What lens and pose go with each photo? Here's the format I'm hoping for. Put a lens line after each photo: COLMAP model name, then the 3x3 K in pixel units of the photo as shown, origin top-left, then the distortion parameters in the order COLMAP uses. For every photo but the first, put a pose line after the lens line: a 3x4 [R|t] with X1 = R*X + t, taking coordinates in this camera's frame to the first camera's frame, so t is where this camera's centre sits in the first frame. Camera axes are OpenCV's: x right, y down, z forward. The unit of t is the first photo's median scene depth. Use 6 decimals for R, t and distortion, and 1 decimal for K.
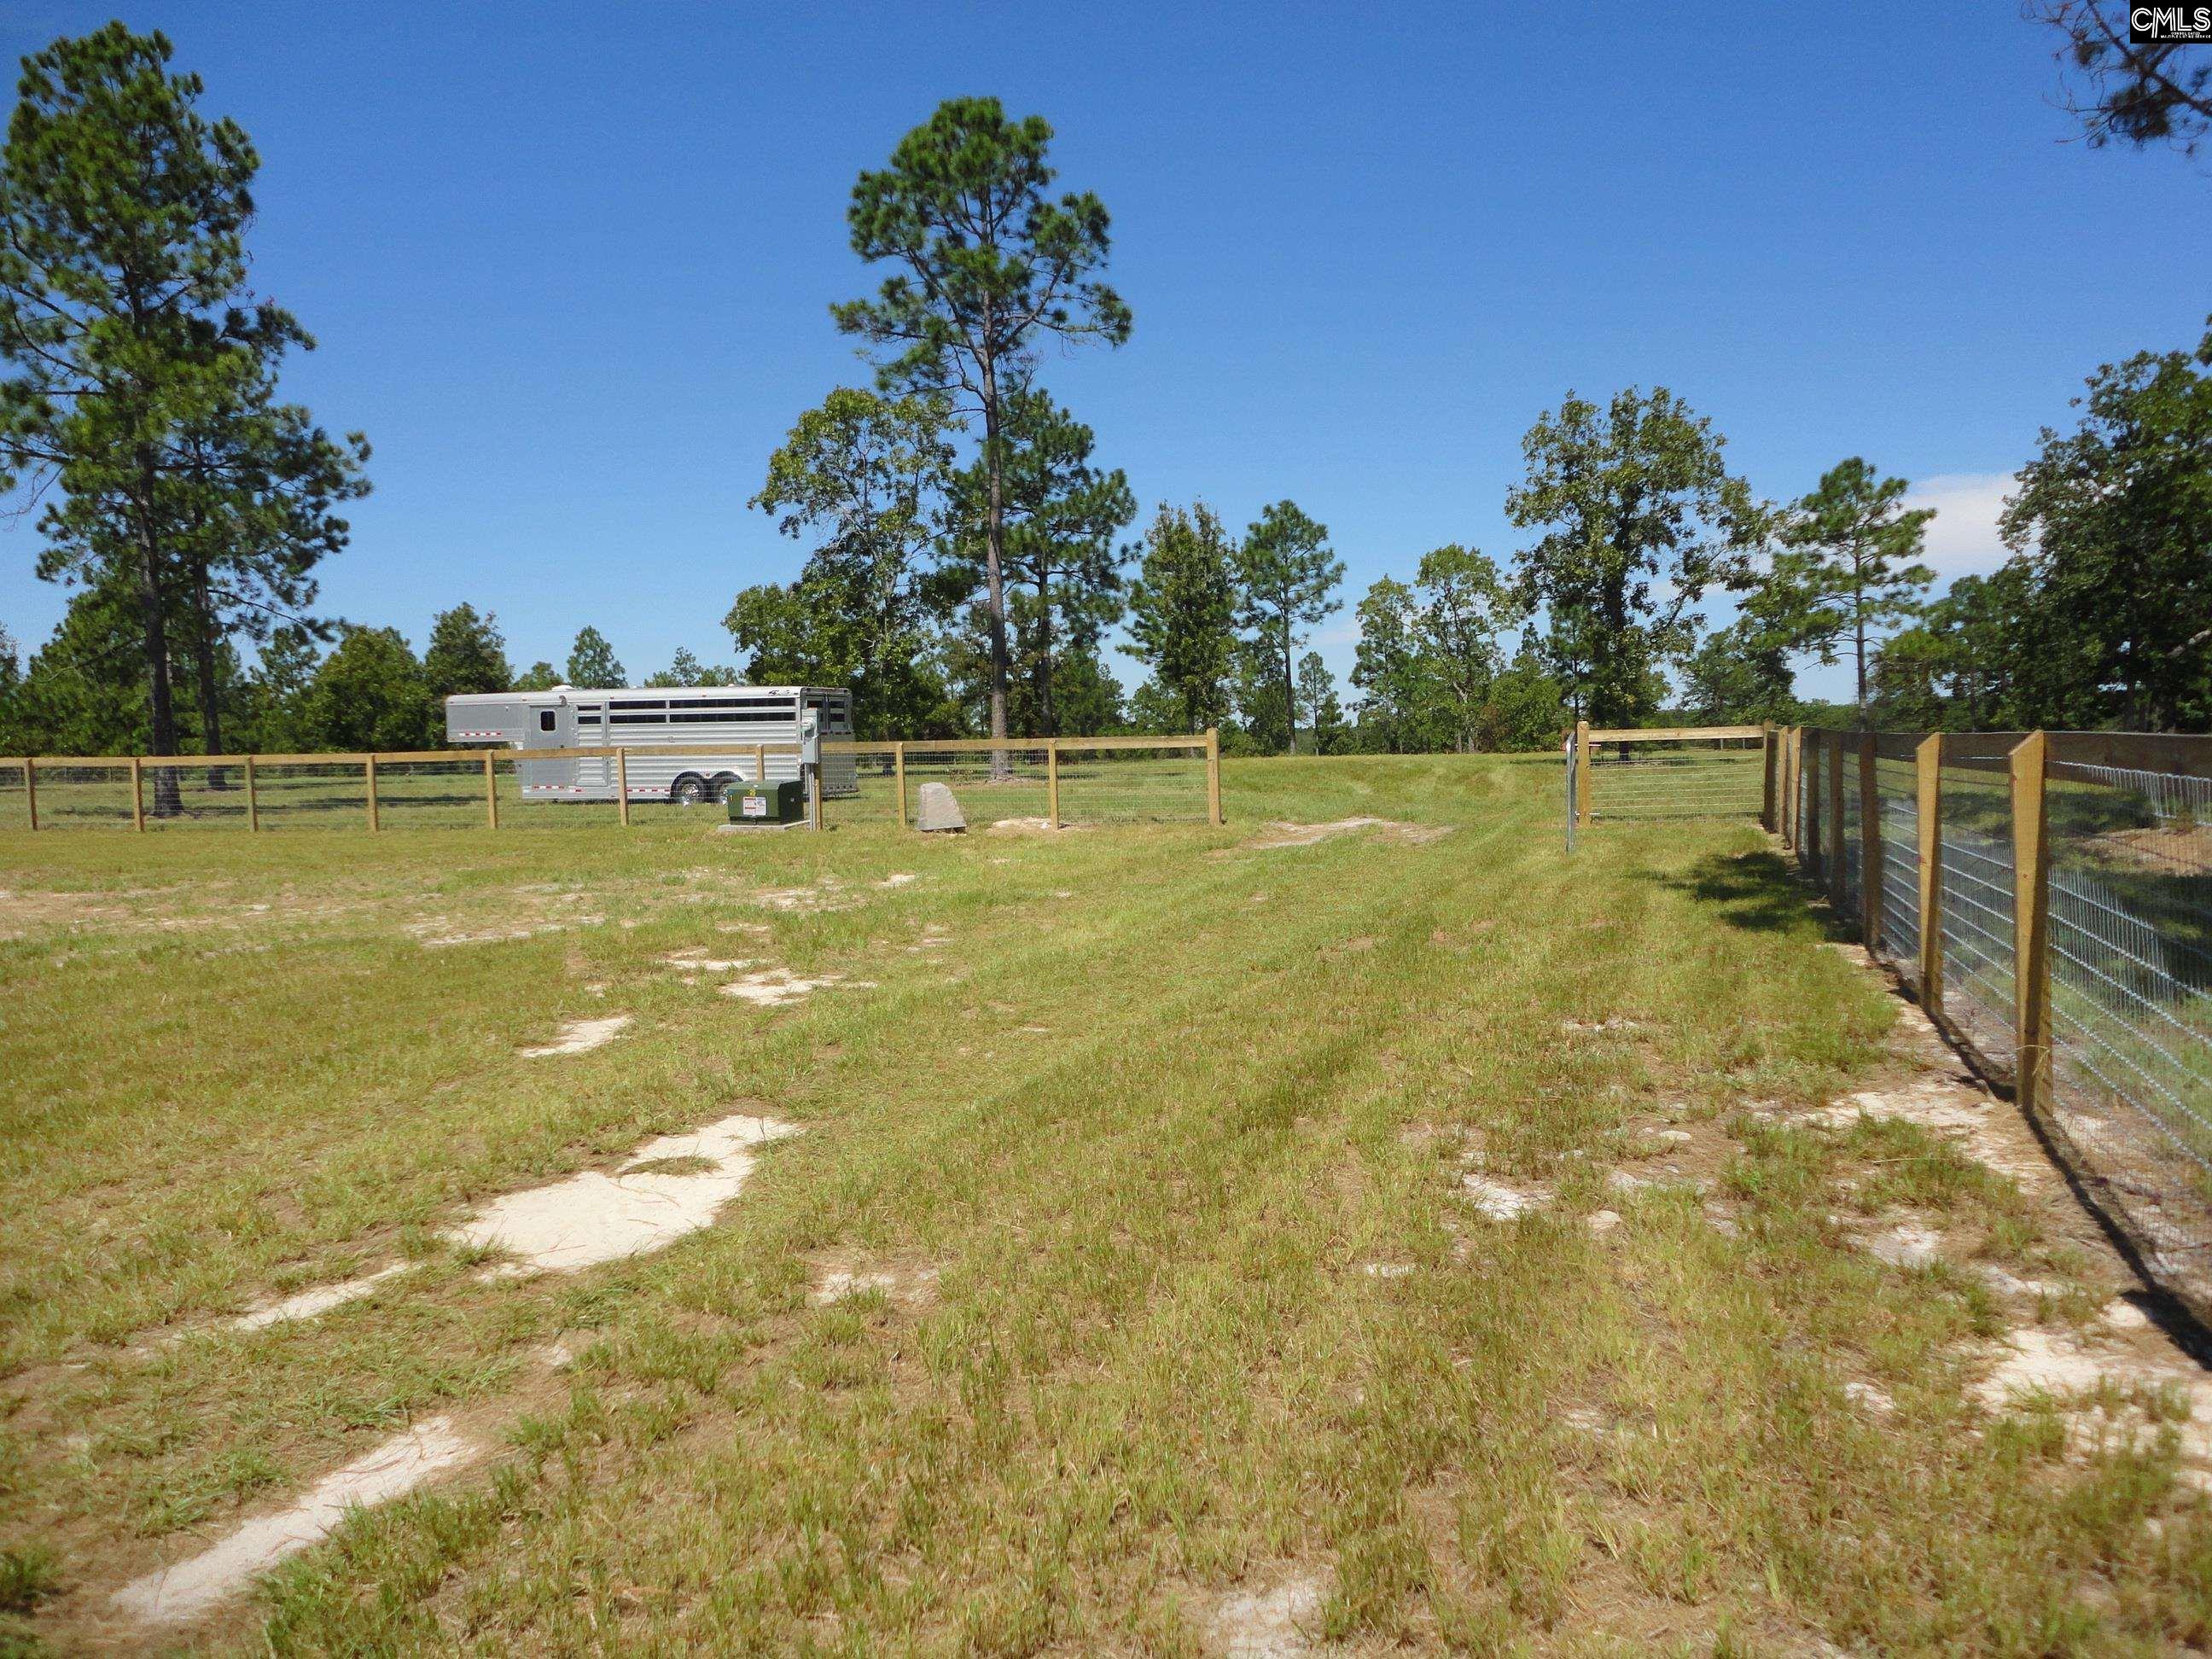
lens RADIAL K [[1625.0, 0, 1115.5], [0, 1625.0, 845.8], [0, 0, 1]] dist [0.005093, -0.002464]
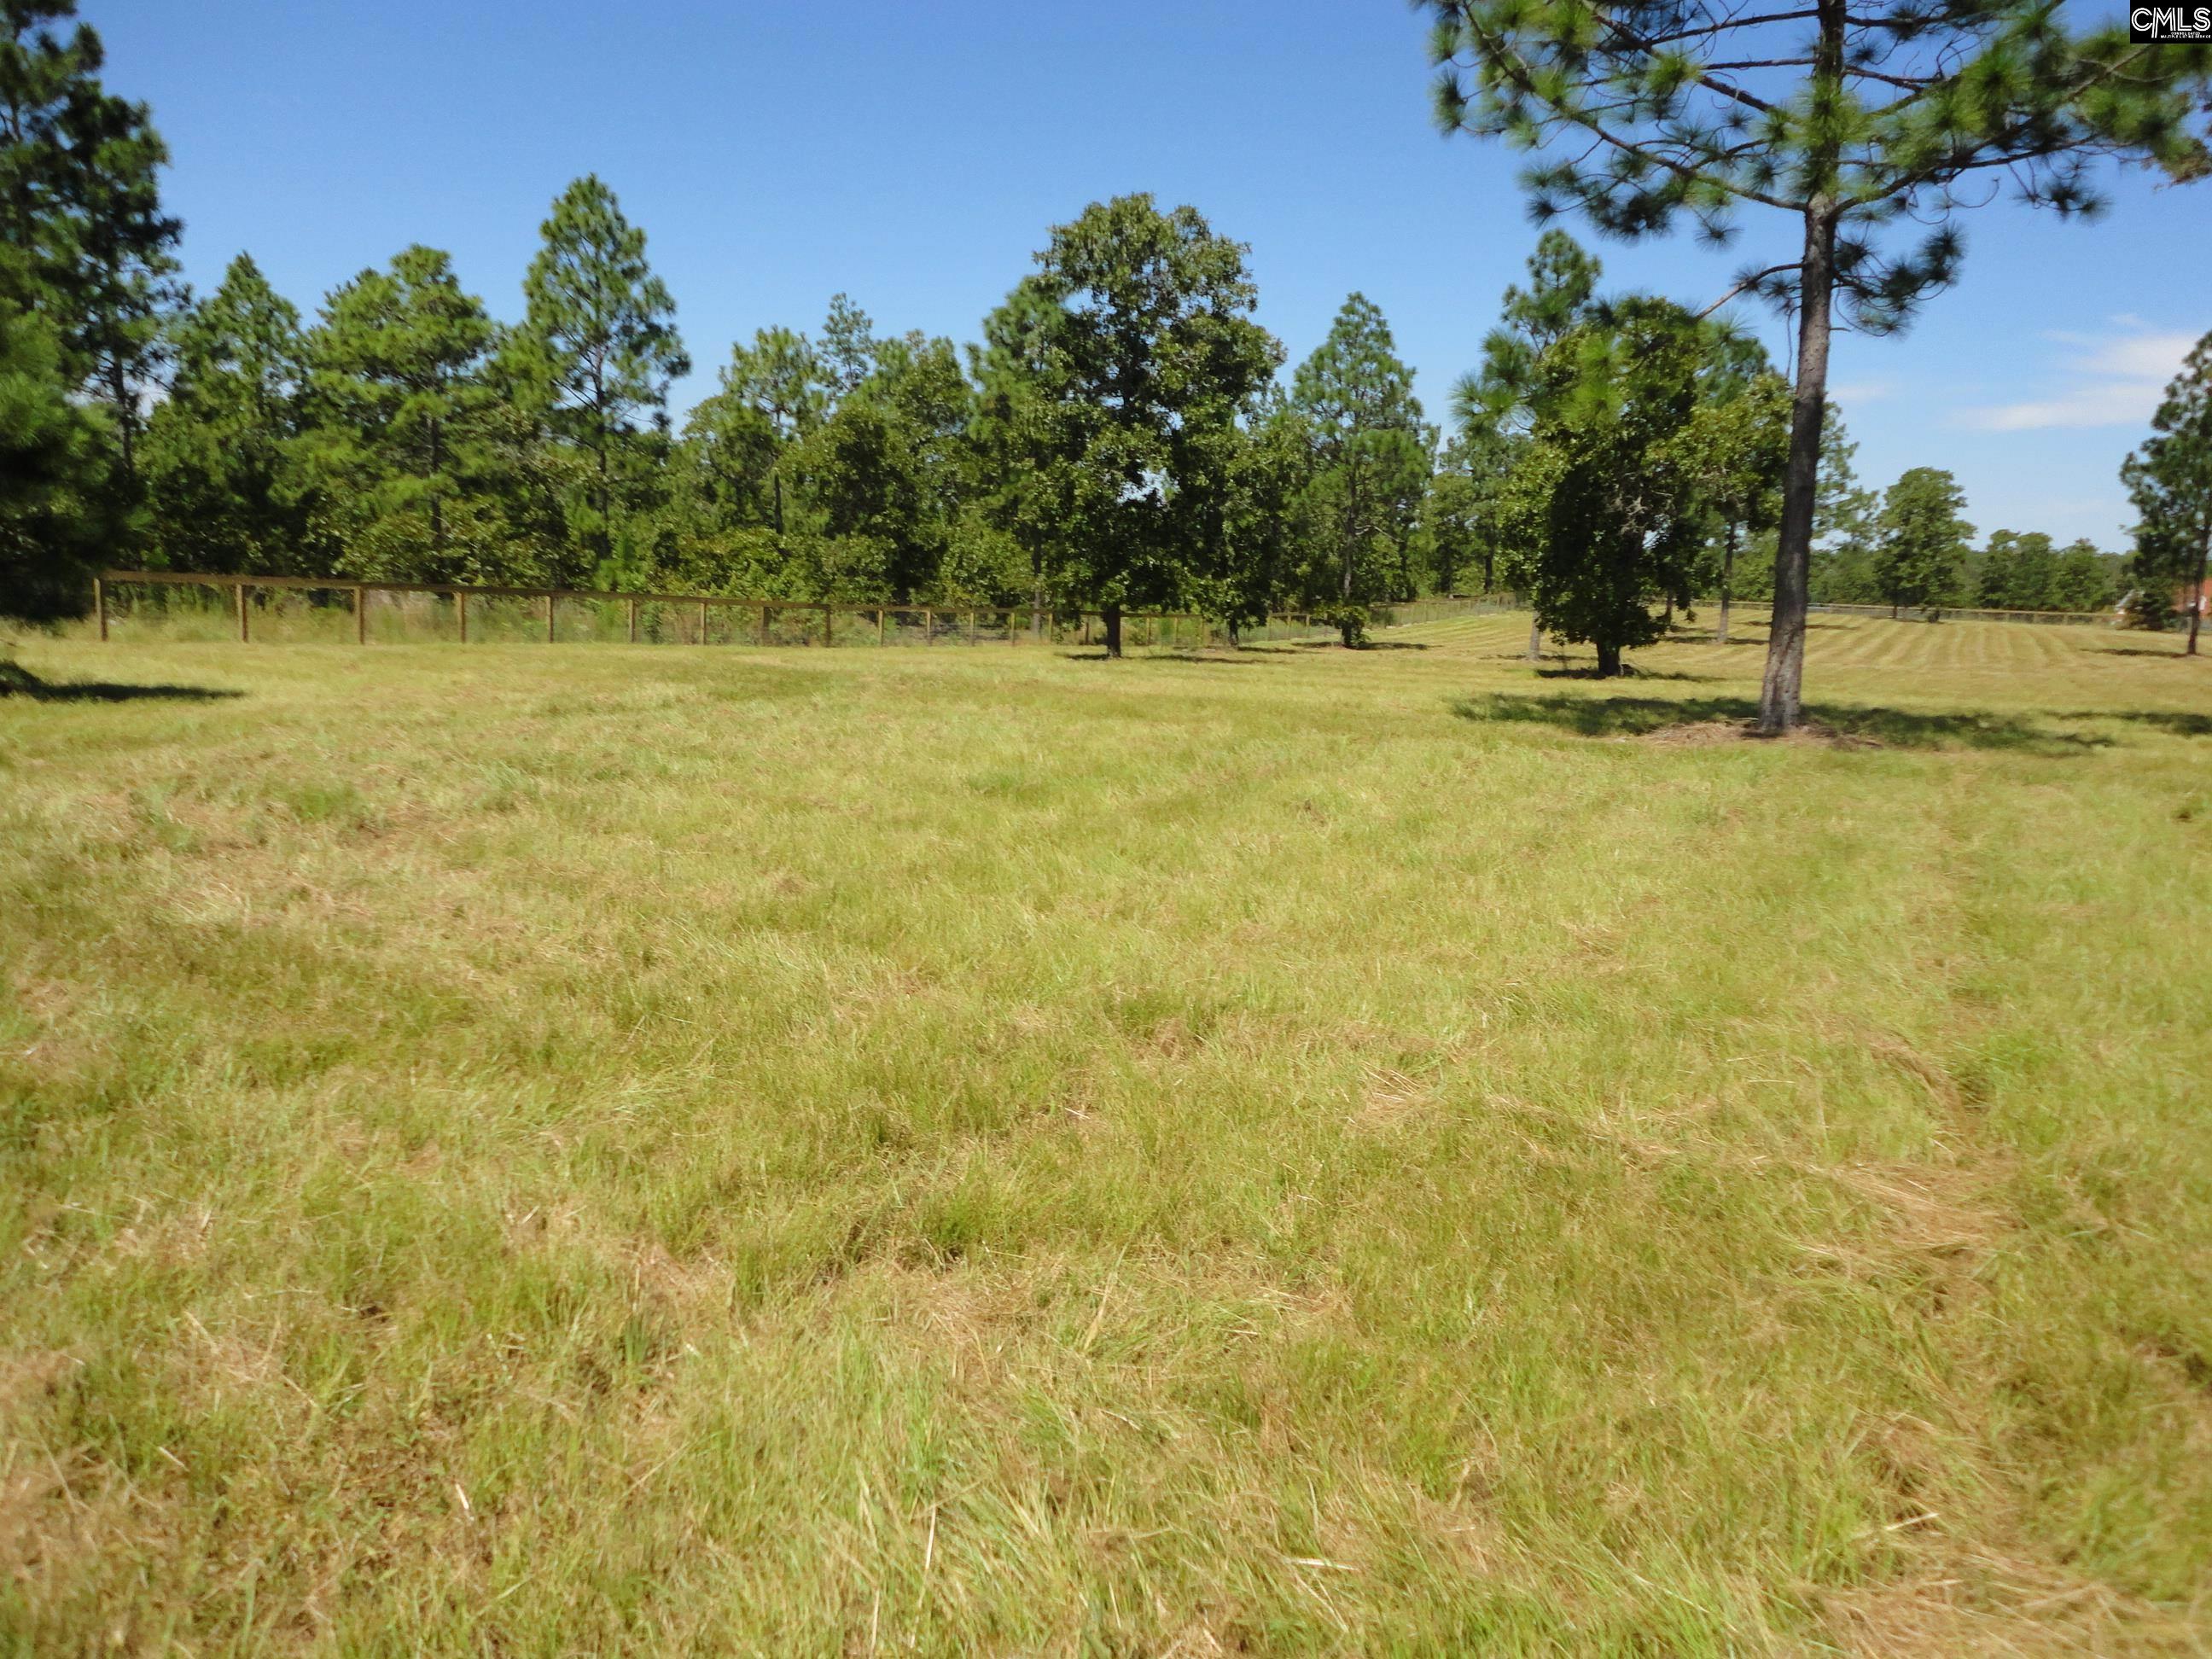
lens RADIAL K [[1625.0, 0, 1085.3], [0, 1625.0, 835.5], [0, 0, 1]] dist [0.005093, -0.002464]
pose [[0.988749, 0.081634, -0.125348, -0.259850], [-0.066752, 0.990690, 0.118652, -0.063029], [0.133867, -0.108950, 0.984992, 1.082904]]
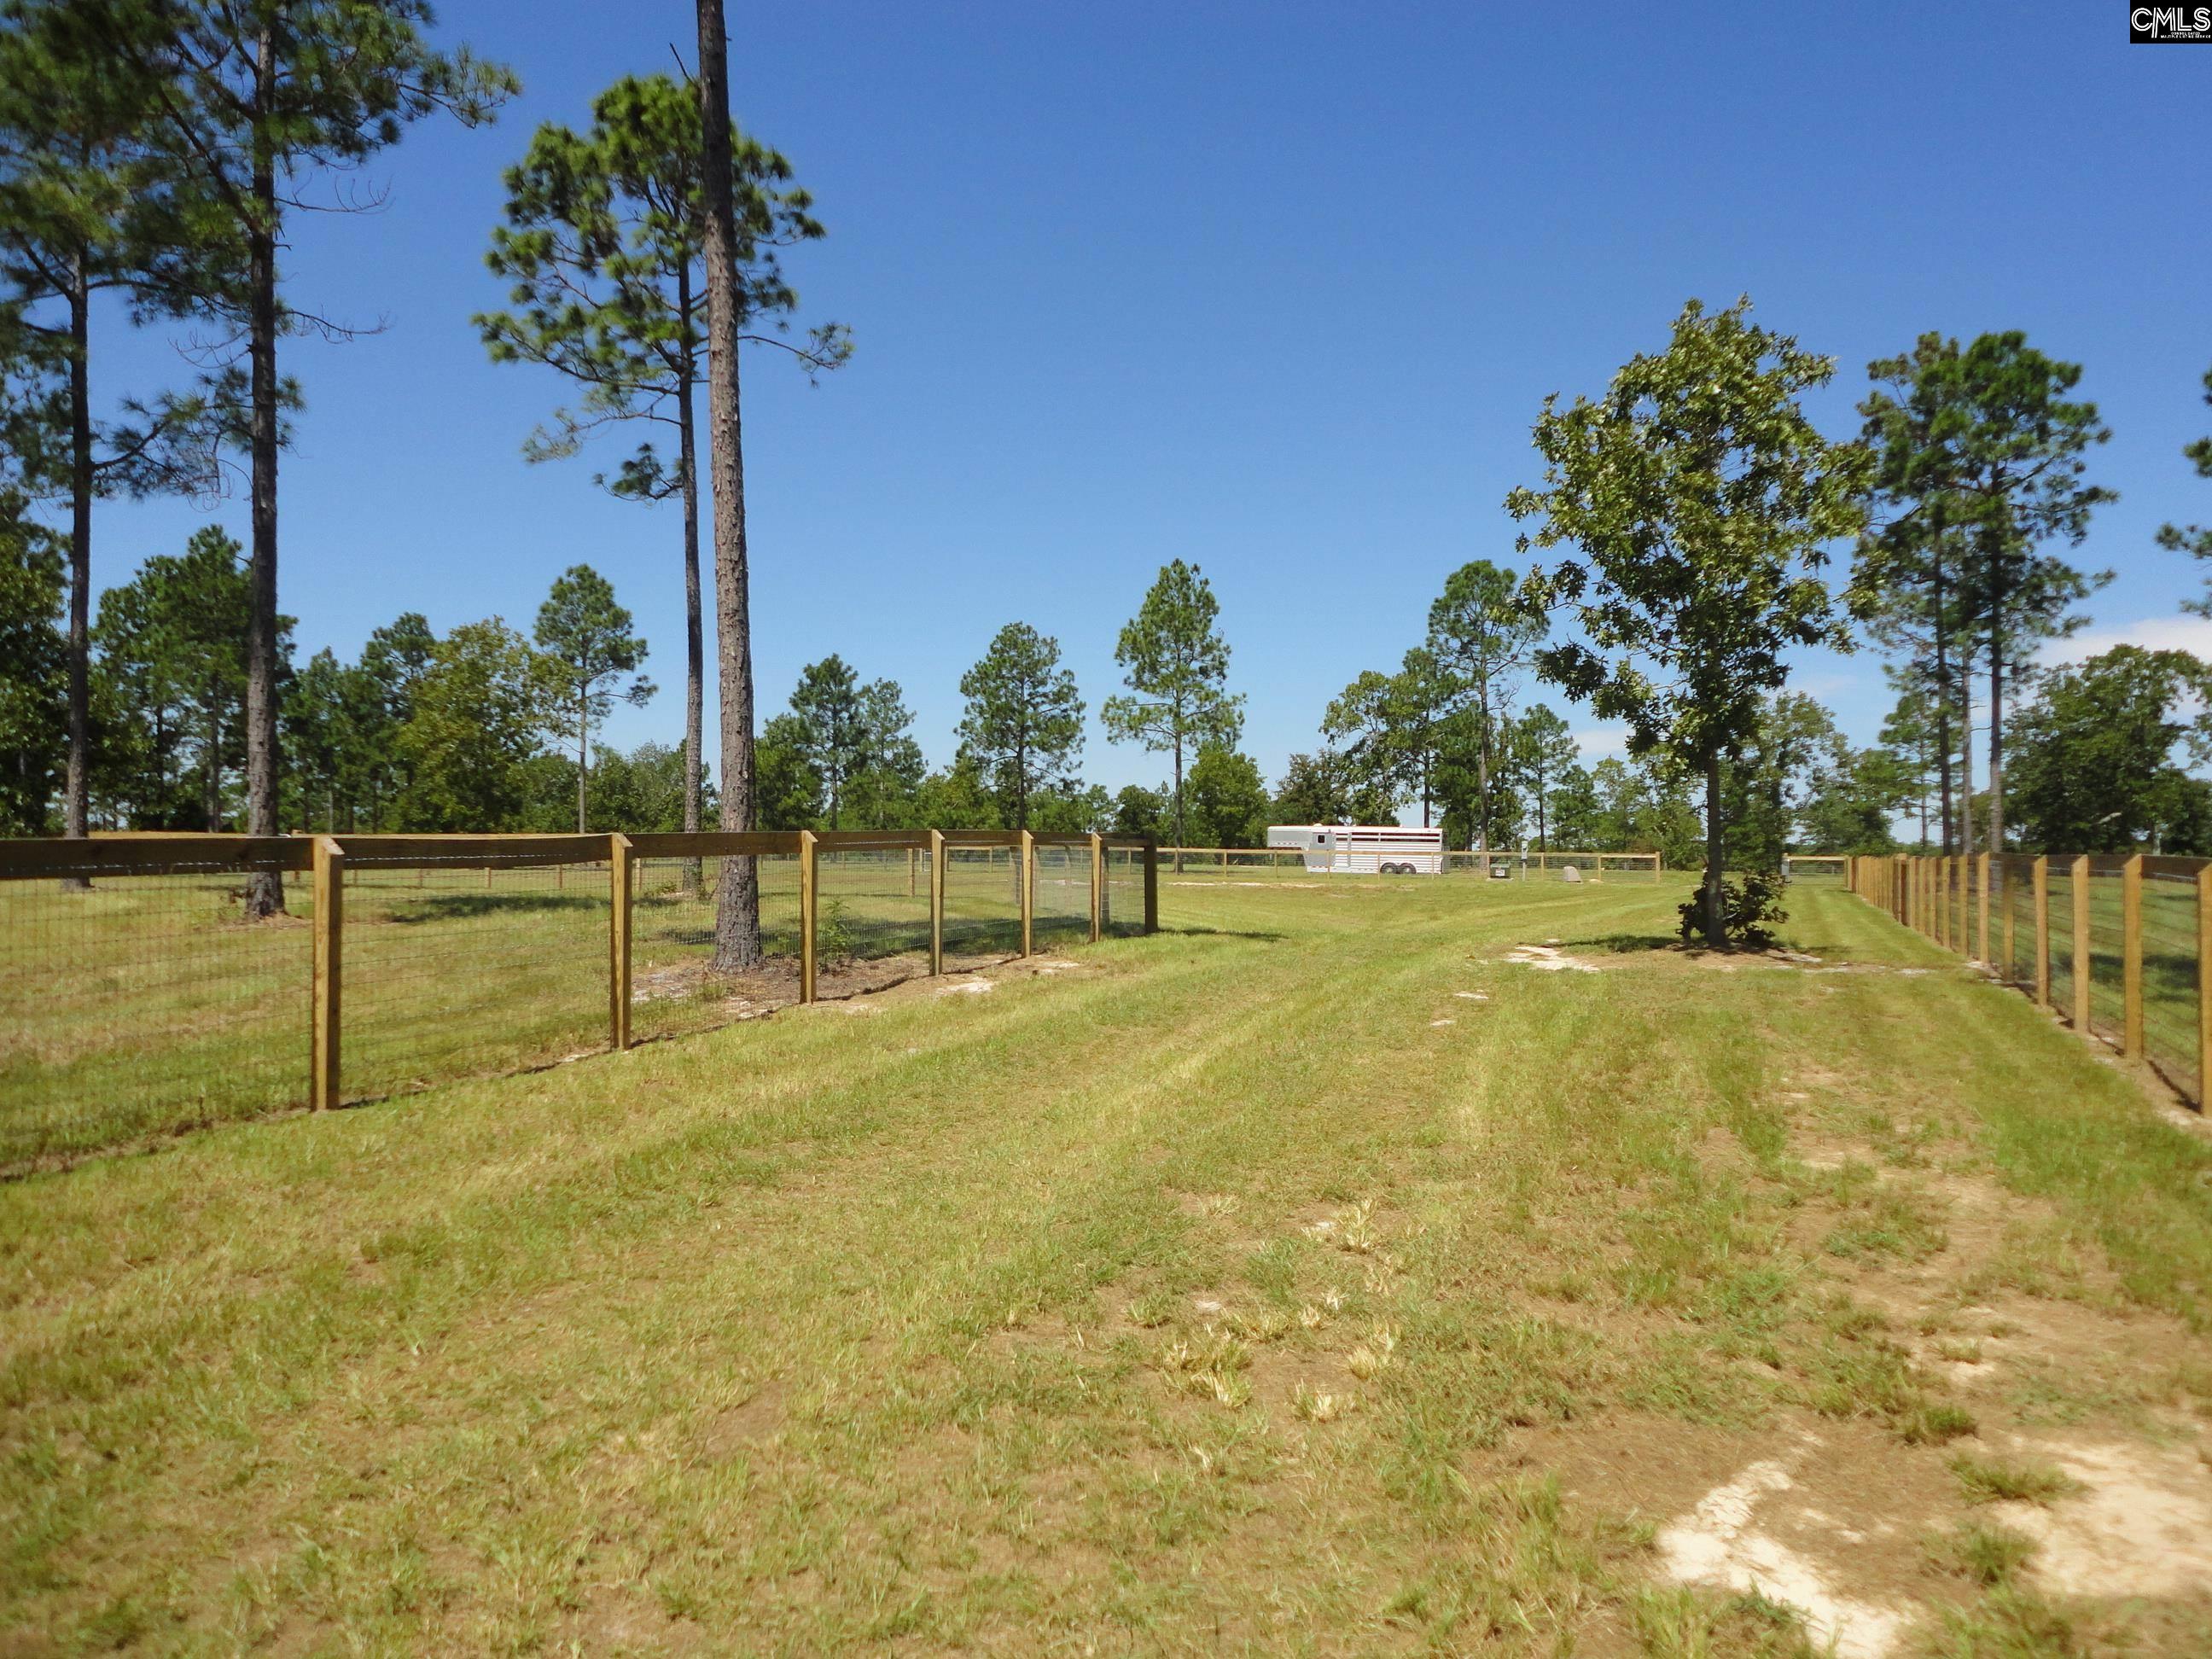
lens RADIAL K [[1625.0, 0, 1097.1], [0, 1625.0, 832.9], [0, 0, 1]] dist [0.005093, -0.002464]
pose [[0.997180, 0.031835, -0.067957, -0.208430], [-0.037033, 0.996370, -0.076650, 0.043444], [0.065270, 0.078950, 0.994740, -0.556640]]
